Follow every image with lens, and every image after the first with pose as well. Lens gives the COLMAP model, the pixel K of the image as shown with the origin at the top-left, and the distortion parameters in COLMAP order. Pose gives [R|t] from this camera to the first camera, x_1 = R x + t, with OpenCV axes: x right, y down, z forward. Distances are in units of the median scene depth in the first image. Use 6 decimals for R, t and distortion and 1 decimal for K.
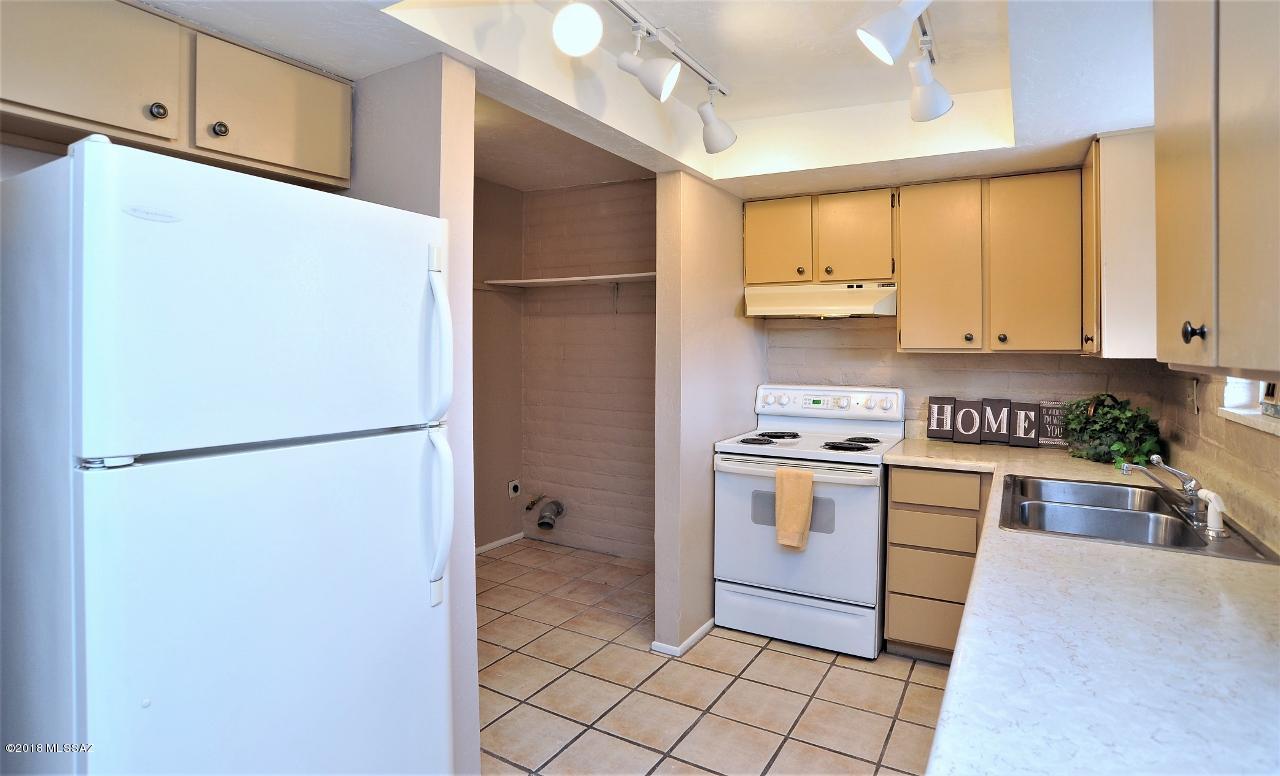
lens RADIAL K [[664.1, 0, 629.2], [0, 664.1, 361.1], [0, 0, 1]] dist [-0.067289, 0.011154]
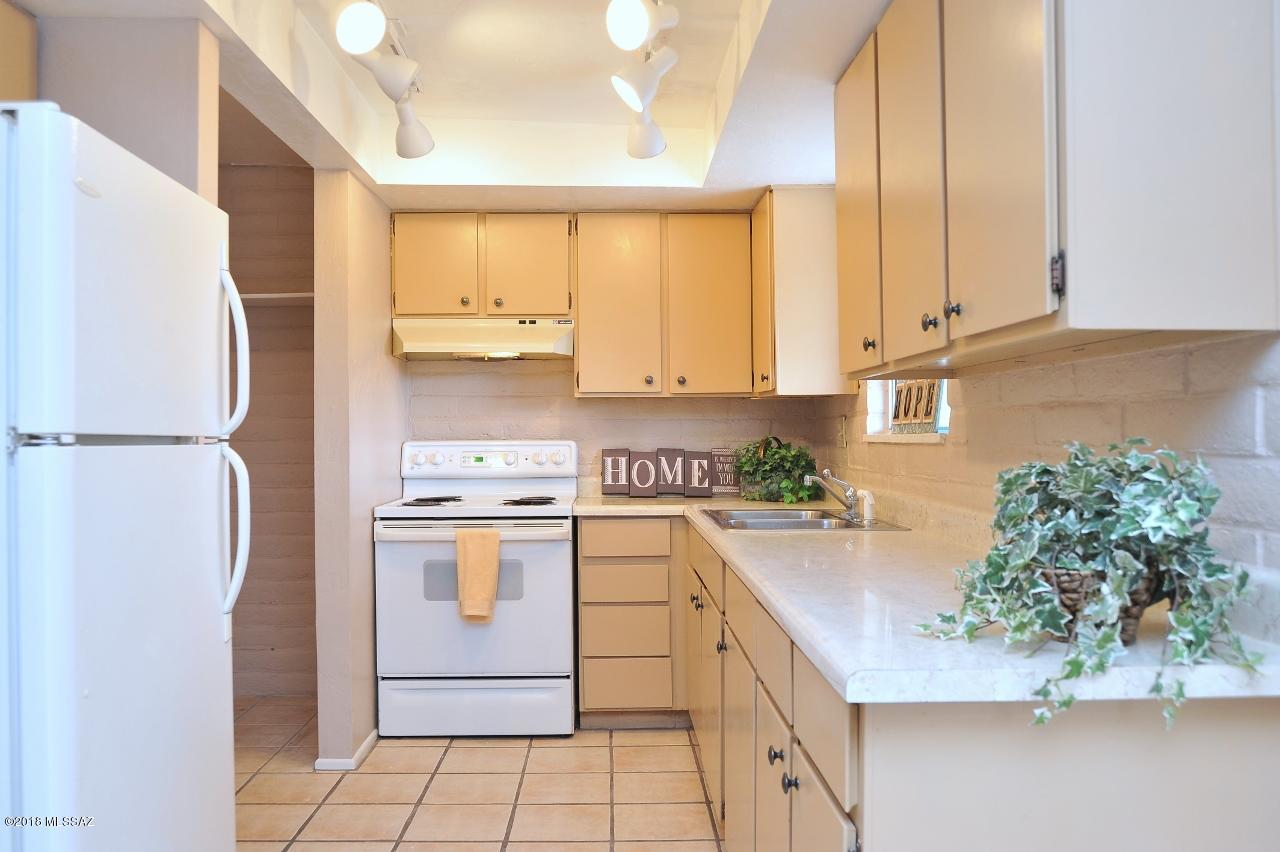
lens RADIAL K [[1046.1, 0, 645.2], [0, 1046.1, 437.6], [0, 0, 1]] dist [-0.055806, 0.012149]
pose [[0.840122, -0.007507, 0.542345, -0.293674], [0.018779, 0.999707, -0.015252, 0.067311], [-0.542072, 0.022999, 0.840017, -0.255786]]
